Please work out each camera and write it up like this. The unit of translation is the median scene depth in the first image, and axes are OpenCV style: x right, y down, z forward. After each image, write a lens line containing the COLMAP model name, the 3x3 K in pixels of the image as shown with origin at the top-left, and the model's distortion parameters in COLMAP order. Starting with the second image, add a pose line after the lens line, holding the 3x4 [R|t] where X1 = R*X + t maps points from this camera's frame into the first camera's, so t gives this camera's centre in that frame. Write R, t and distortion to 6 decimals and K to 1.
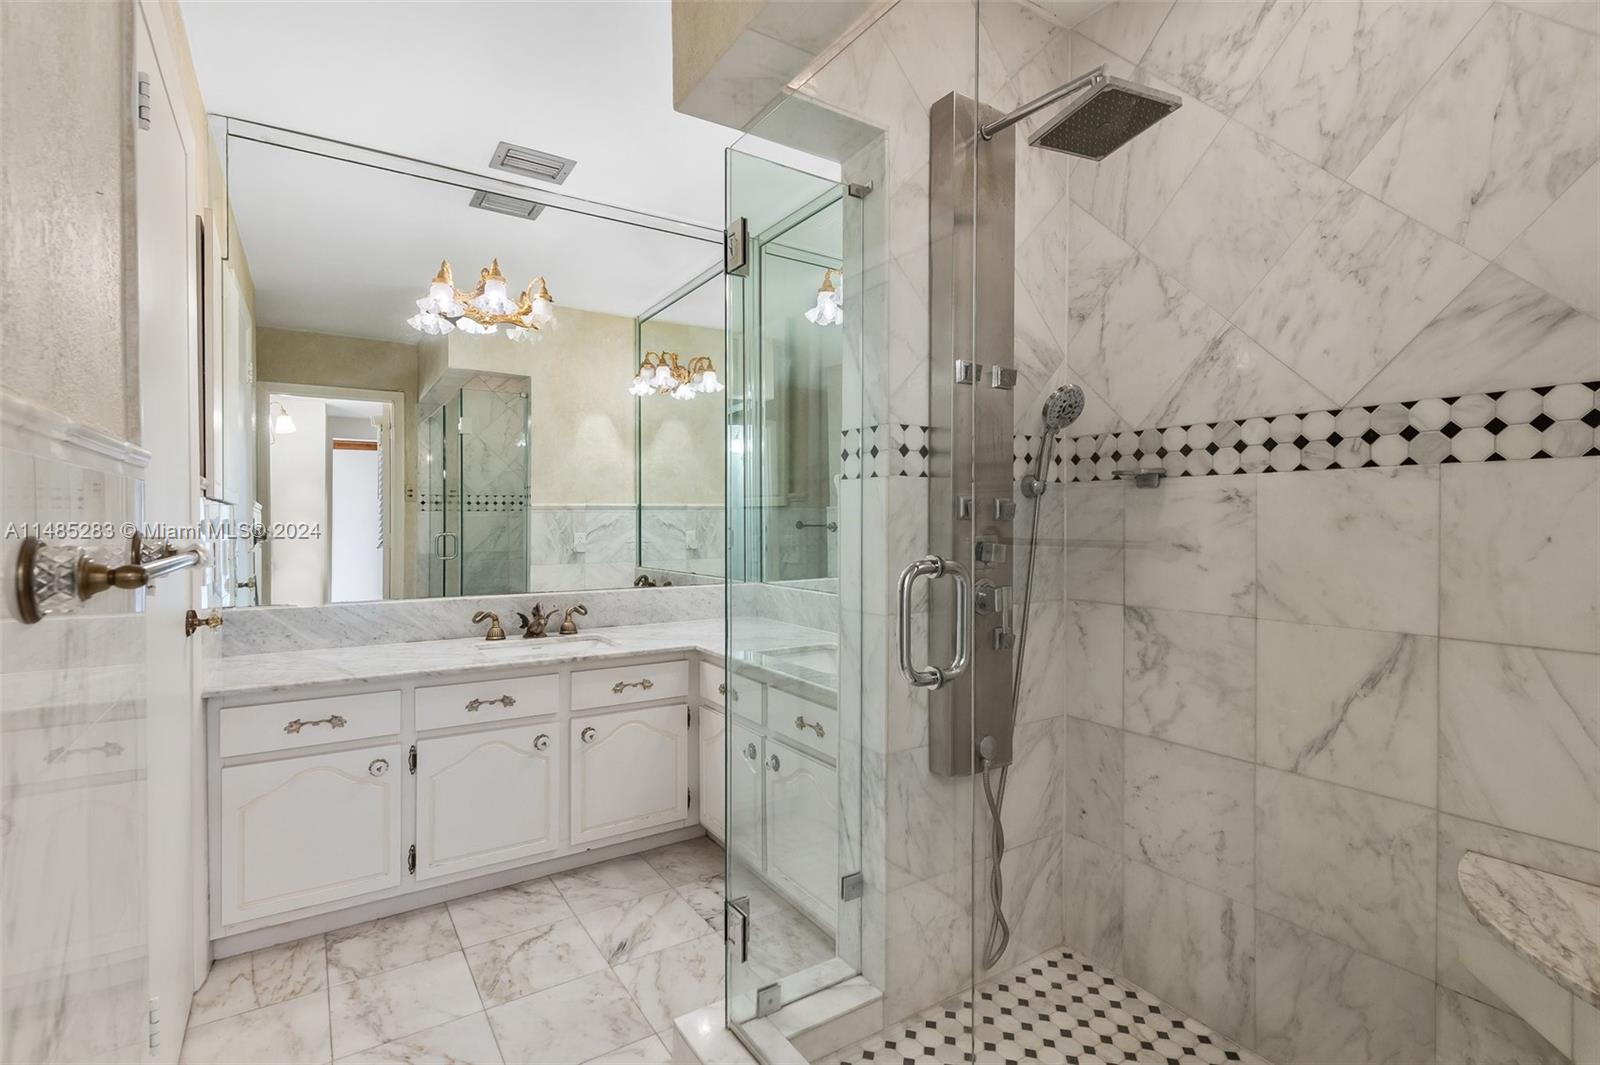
lens RADIAL K [[764.2, 0, 802.6], [0, 764.2, 530.0], [0, 0, 1]] dist [0.017960, -0.005358]
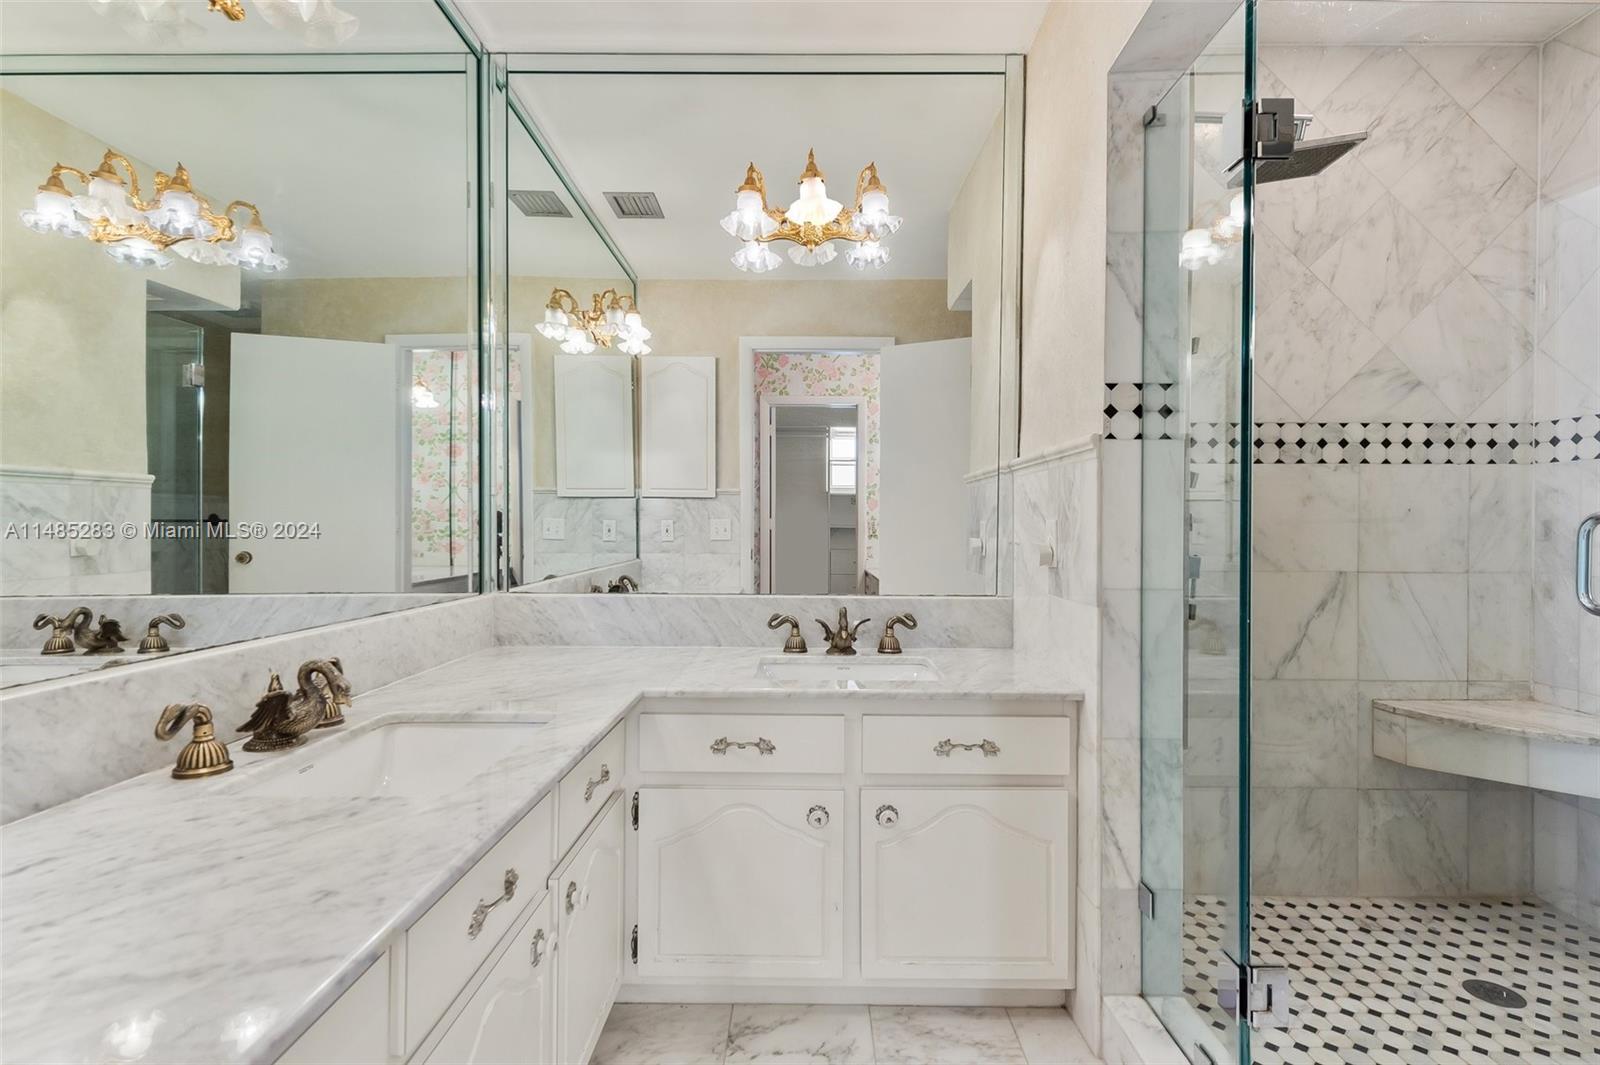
lens RADIAL K [[764.2, 0, 794.4], [0, 764.2, 533.5], [0, 0, 1]] dist [0.017960, -0.005358]
pose [[0.553758, -0.003573, 0.832670, -1.085793], [0.008245, 0.999965, -0.001192, 0.048299], [-0.832637, 0.007526, 0.553768, 1.022400]]
